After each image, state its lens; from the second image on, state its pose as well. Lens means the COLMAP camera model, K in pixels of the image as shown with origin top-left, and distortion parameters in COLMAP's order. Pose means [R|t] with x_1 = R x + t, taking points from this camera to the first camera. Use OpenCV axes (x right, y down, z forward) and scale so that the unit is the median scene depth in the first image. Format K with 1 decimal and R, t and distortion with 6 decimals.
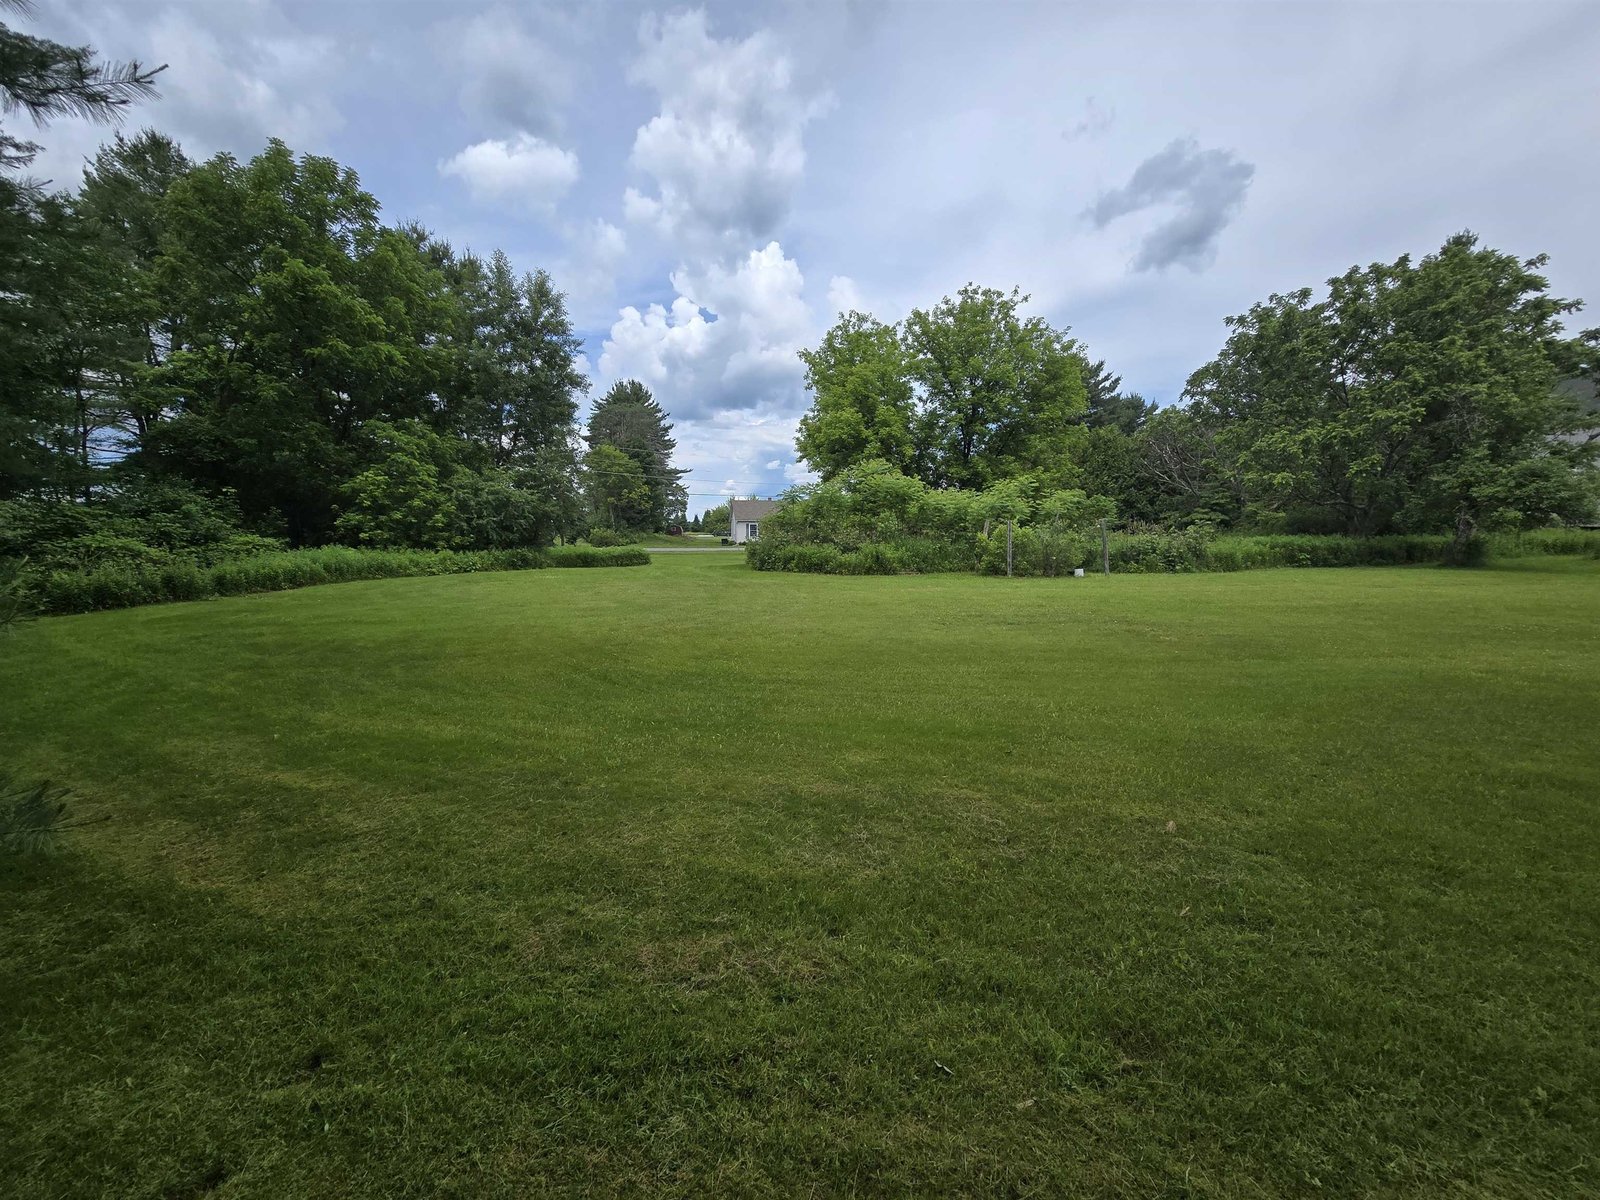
lens RADIAL K [[661.3, 0, 793.8], [0, 661.3, 598.2], [0, 0, 1]] dist [-0.004460, 0.001951]
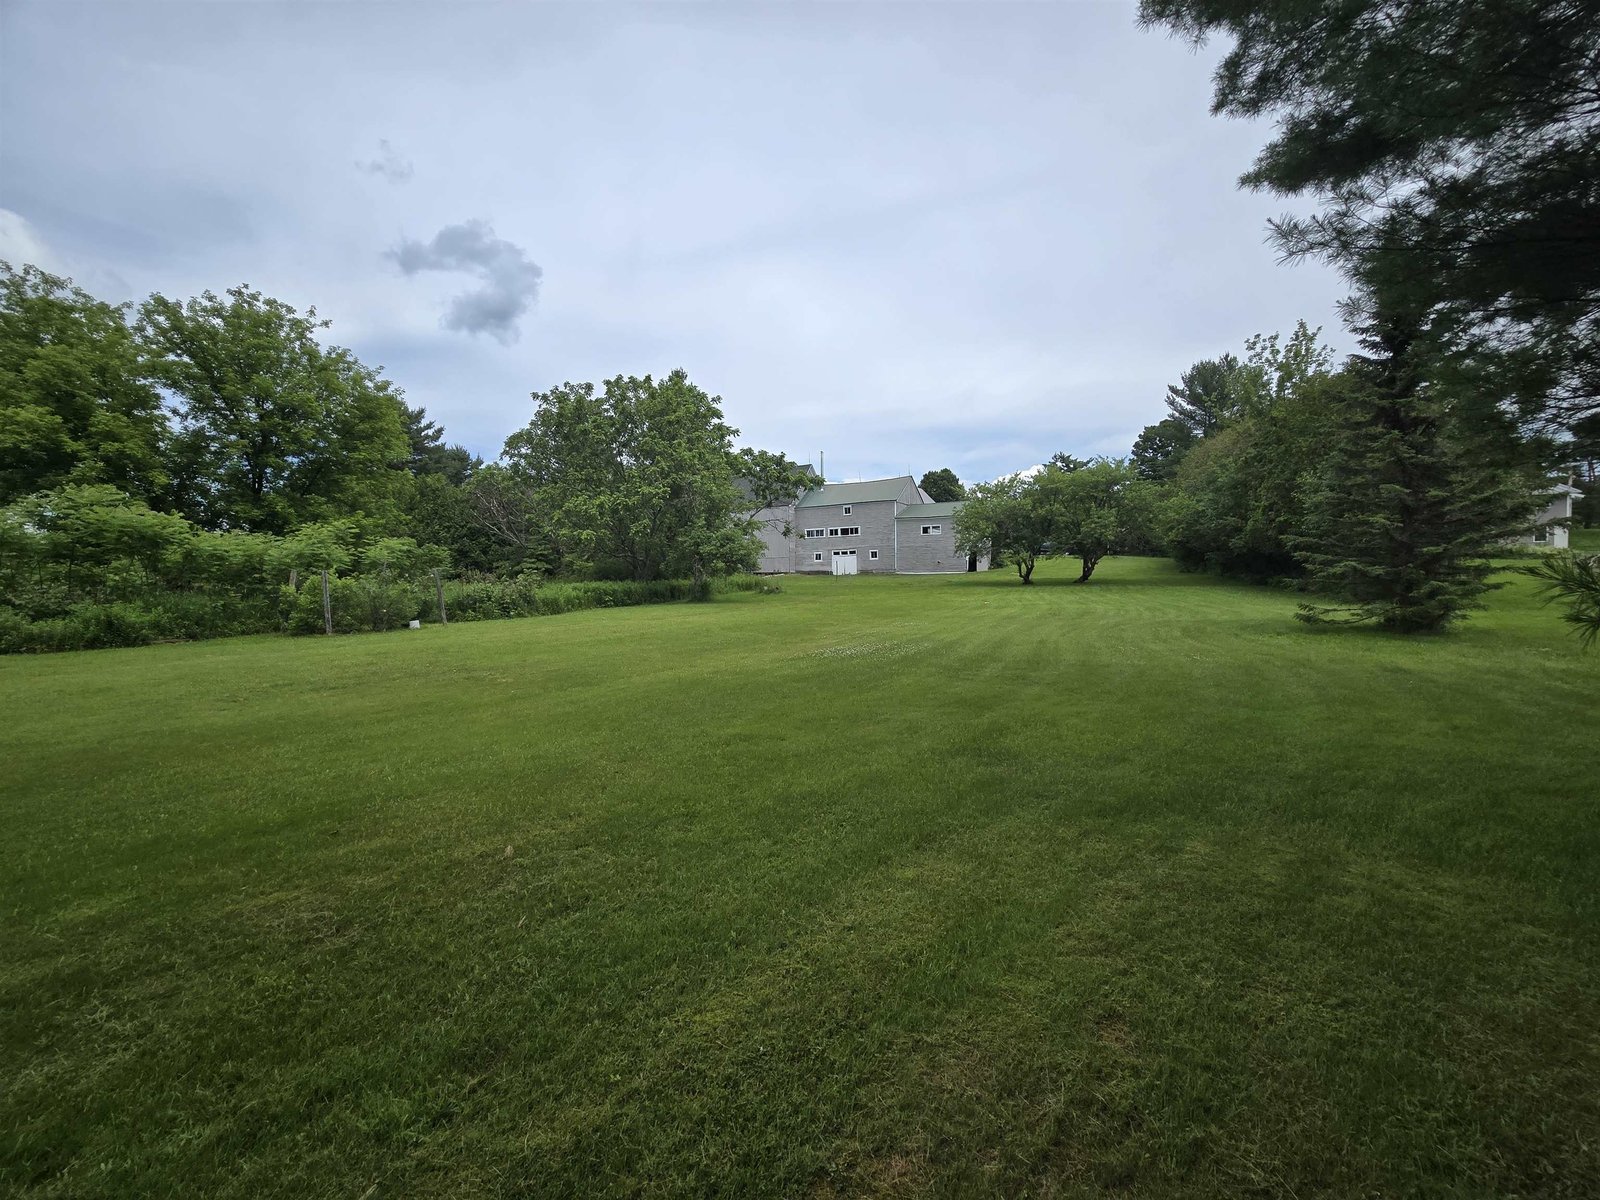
lens RADIAL K [[661.3, 0, 803.4], [0, 661.3, 603.8], [0, 0, 1]] dist [-0.004460, 0.001951]
pose [[0.593227, -0.044691, 0.803794, 0.000846], [0.097039, 0.995147, -0.016288, 0.001881], [-0.799166, 0.087661, 0.594685, -0.025107]]
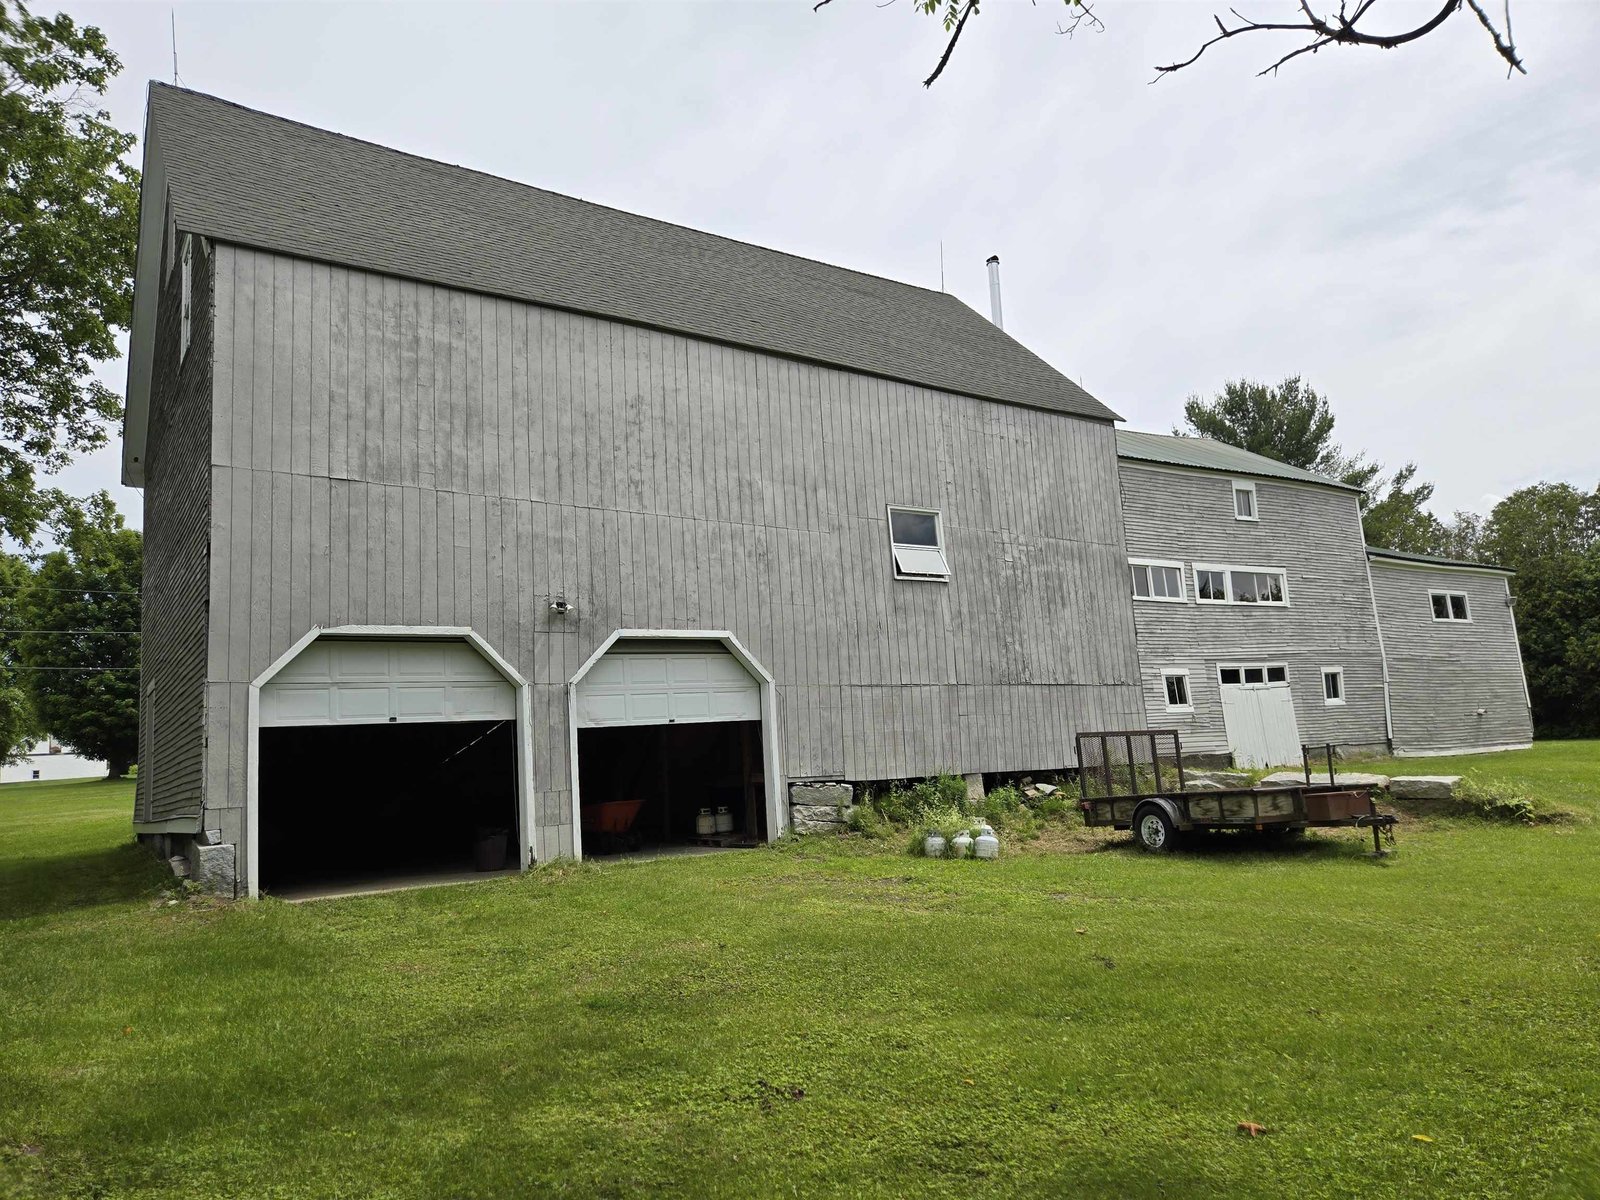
lens RADIAL K [[1053.4, 0, 802.3], [0, 1053.4, 616.9], [0, 0, 1]] dist [0.043654, -0.015232]
pose [[-0.450937, 0.171396, 0.875945, 1.101959], [0.163124, 0.980686, -0.107914, -0.172389], [-0.877523, 0.094225, -0.470186, 1.582061]]
